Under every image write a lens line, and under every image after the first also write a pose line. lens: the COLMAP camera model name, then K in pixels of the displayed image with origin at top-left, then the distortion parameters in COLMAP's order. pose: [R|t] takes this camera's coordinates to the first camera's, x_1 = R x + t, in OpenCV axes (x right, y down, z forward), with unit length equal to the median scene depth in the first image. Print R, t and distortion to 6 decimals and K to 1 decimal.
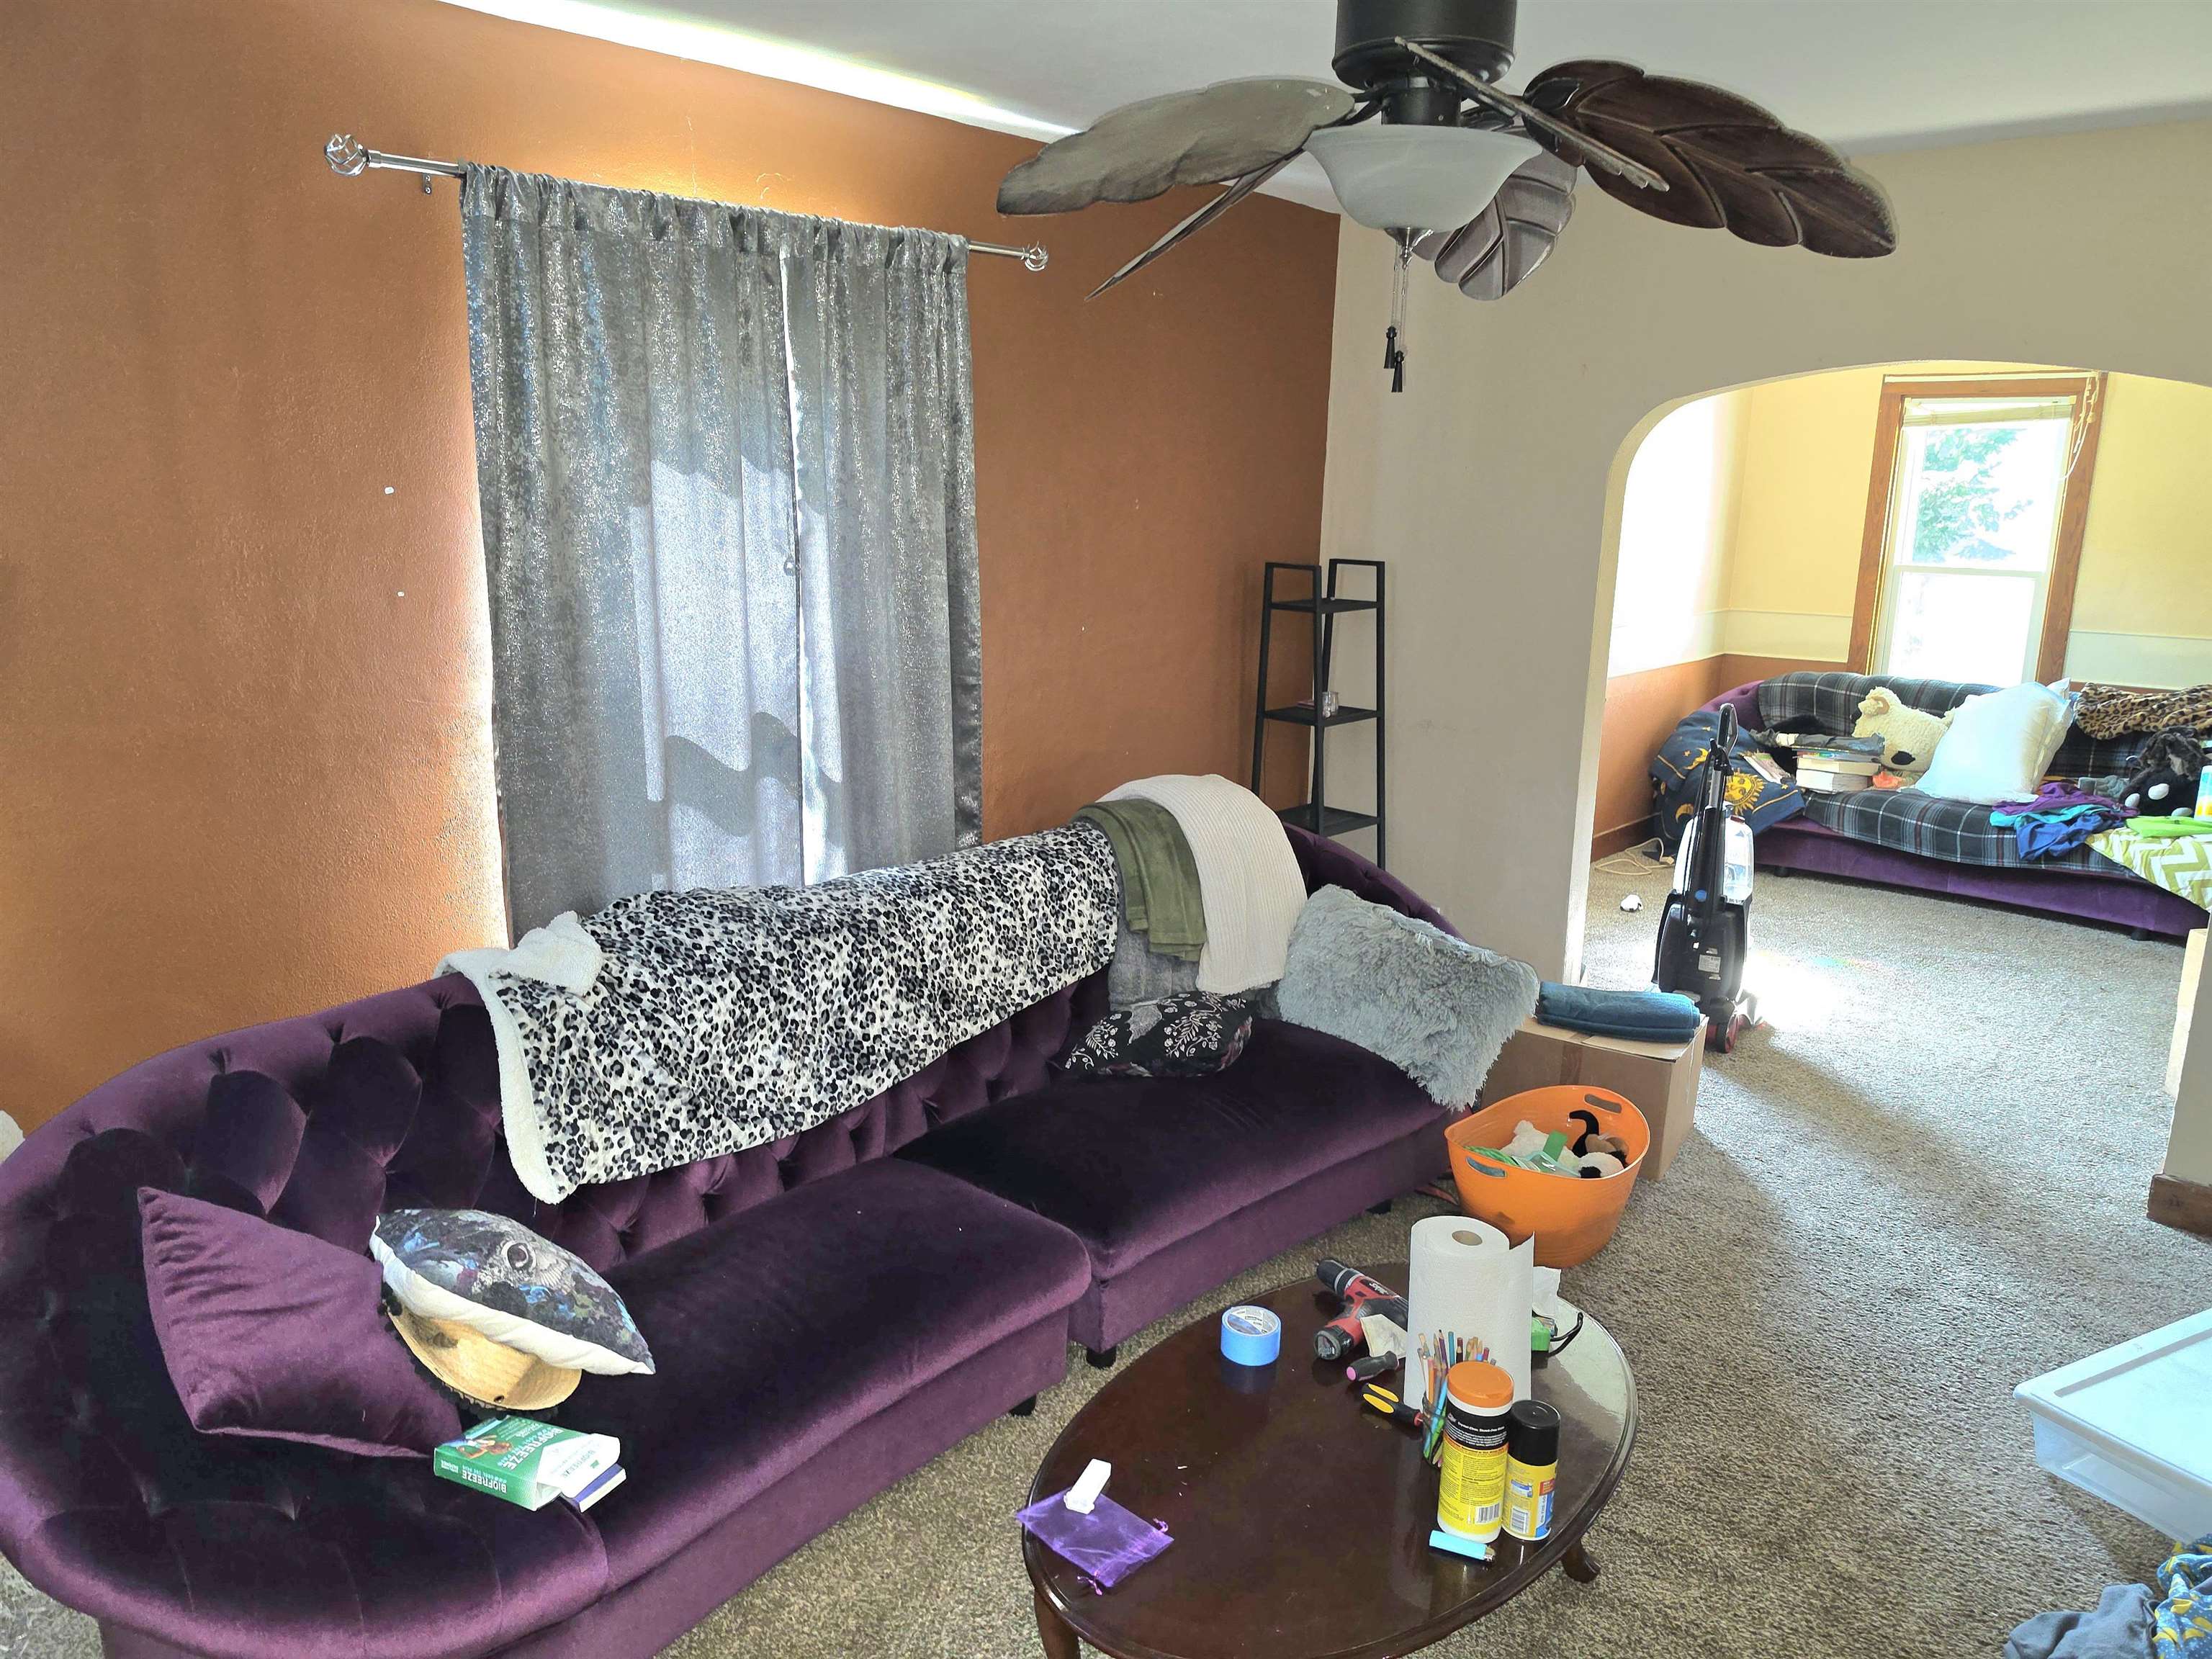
lens RADIAL K [[1546.4, 0, 1102.2], [0, 1546.4, 848.7], [0, 0, 1]] dist [0.063990, -0.074272]
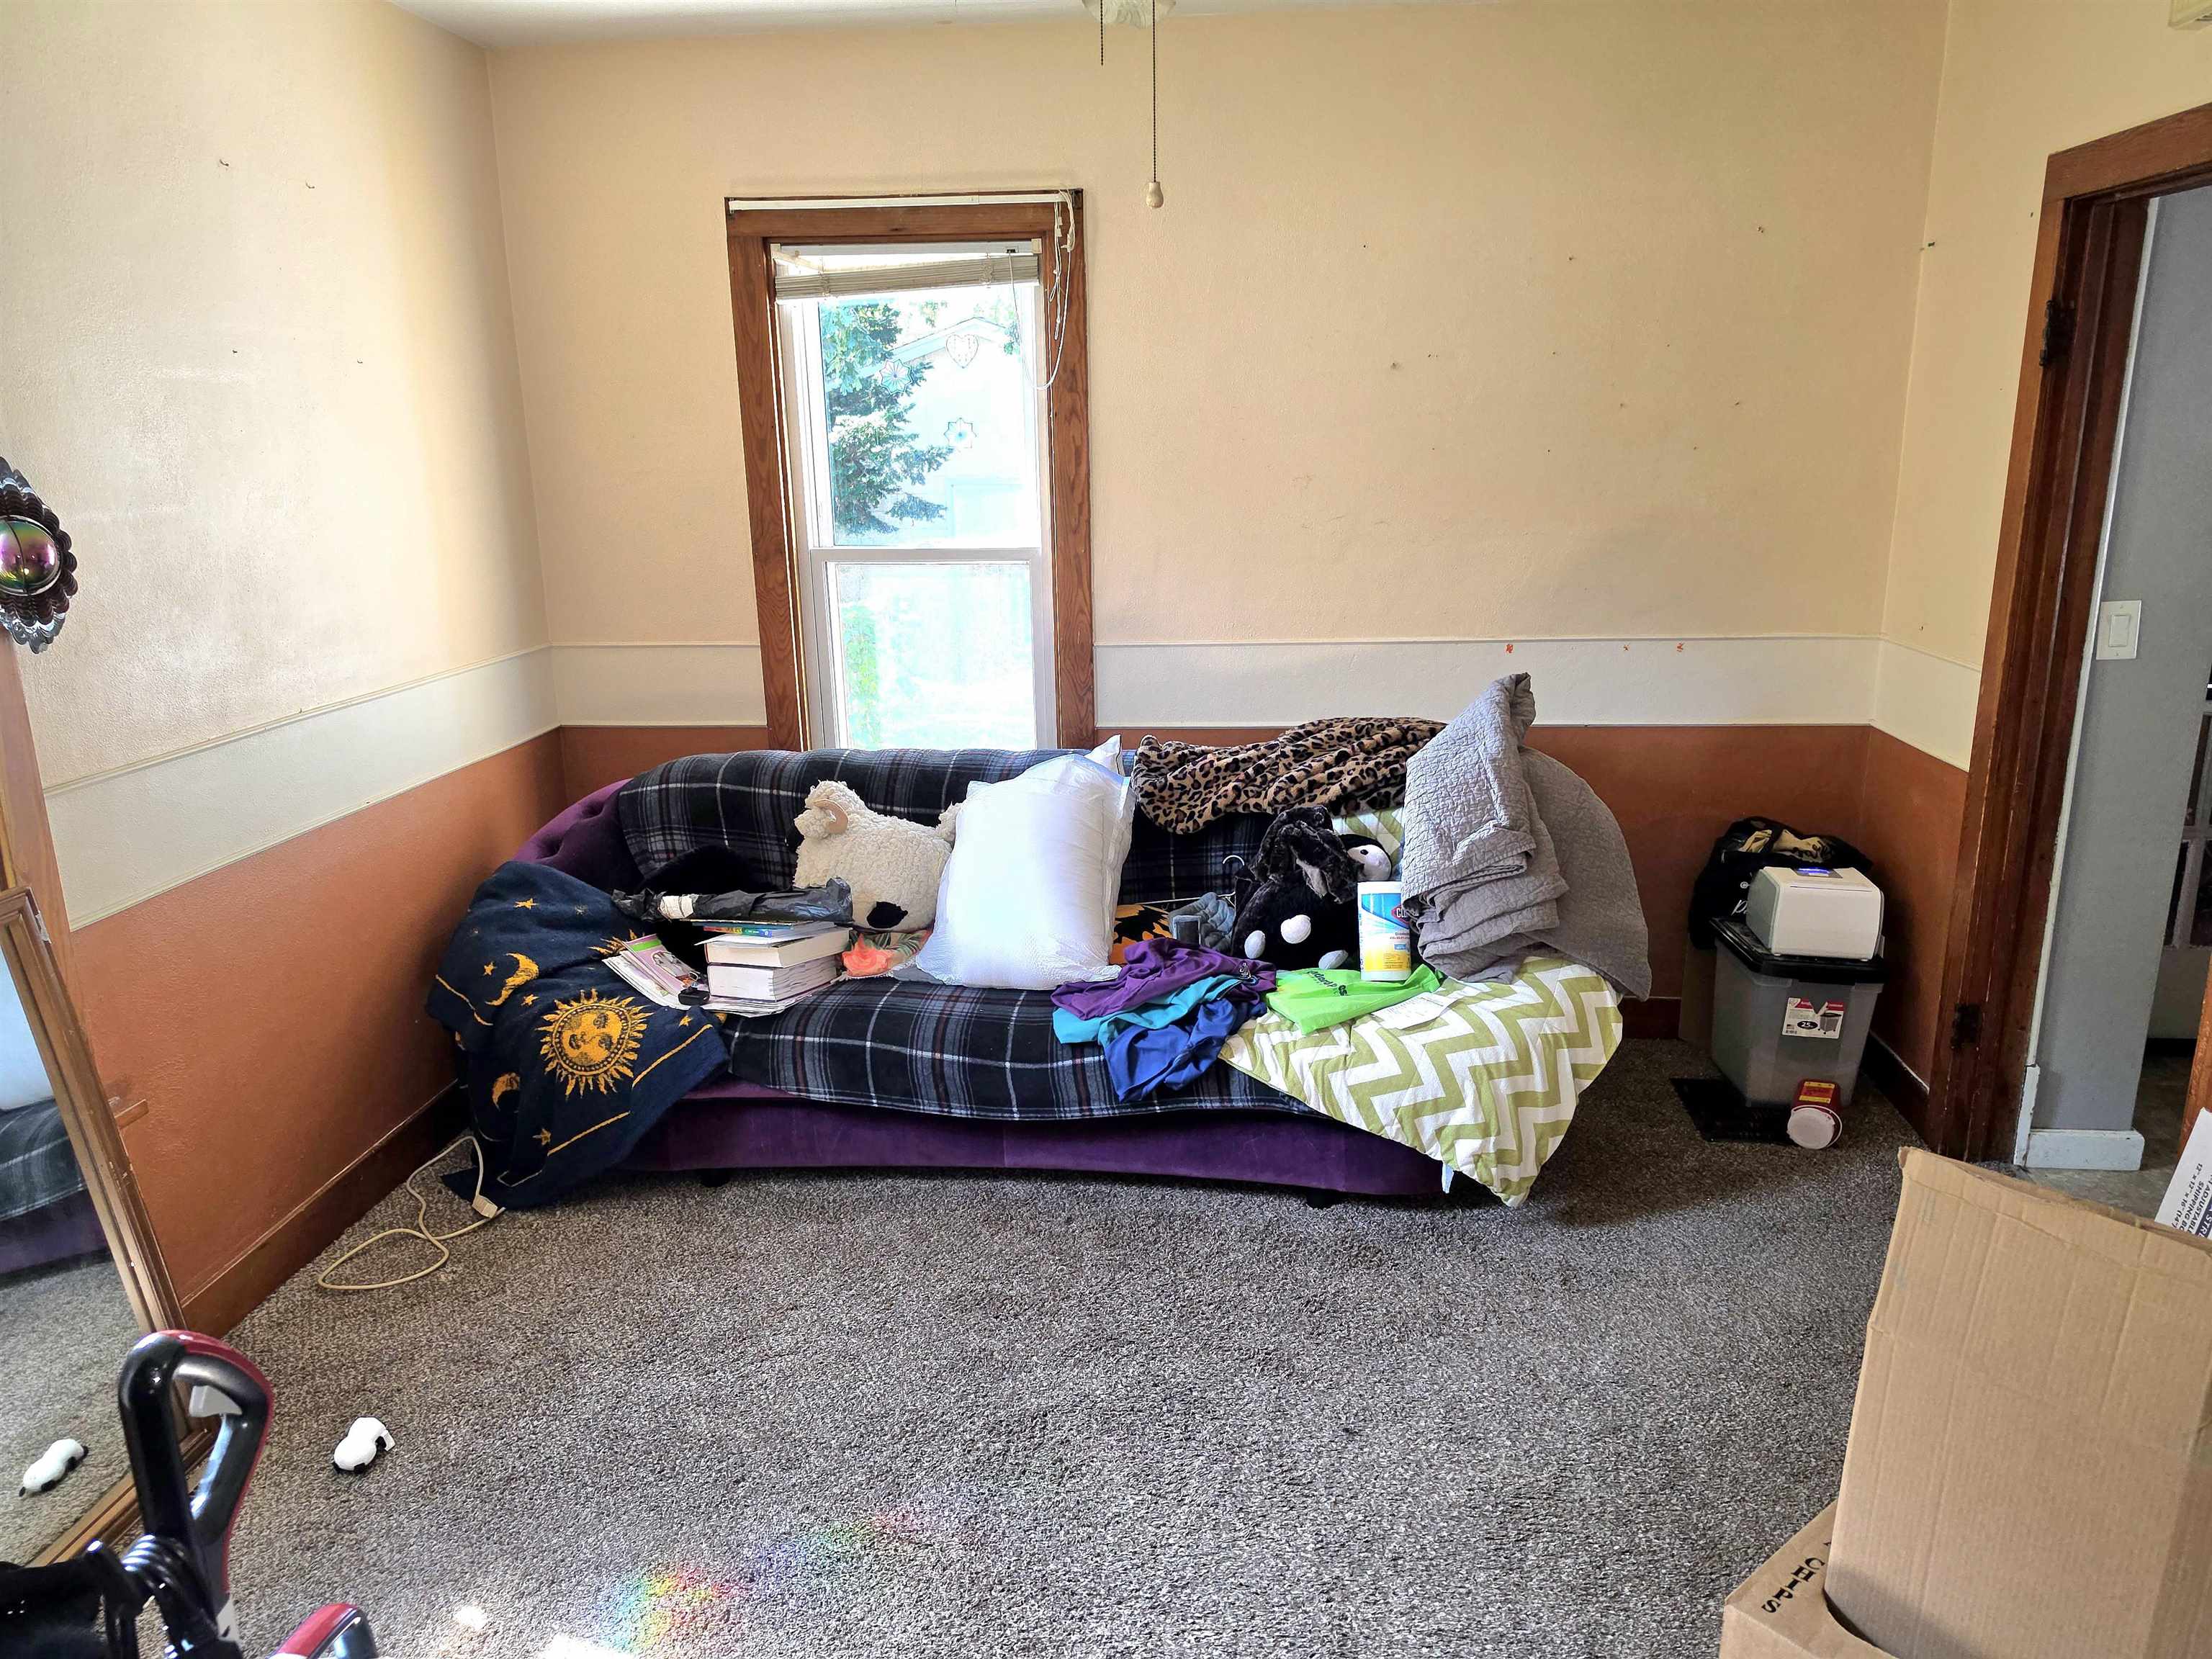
lens RADIAL K [[1546.4, 0, 1115.7], [0, 1546.4, 840.4], [0, 0, 1]] dist [0.063990, -0.074272]
pose [[0.801179, -0.173686, 0.572665, 0.283019], [0.164487, 0.984010, 0.068323, -0.108787], [-0.575375, 0.039457, 0.816937, 0.535505]]
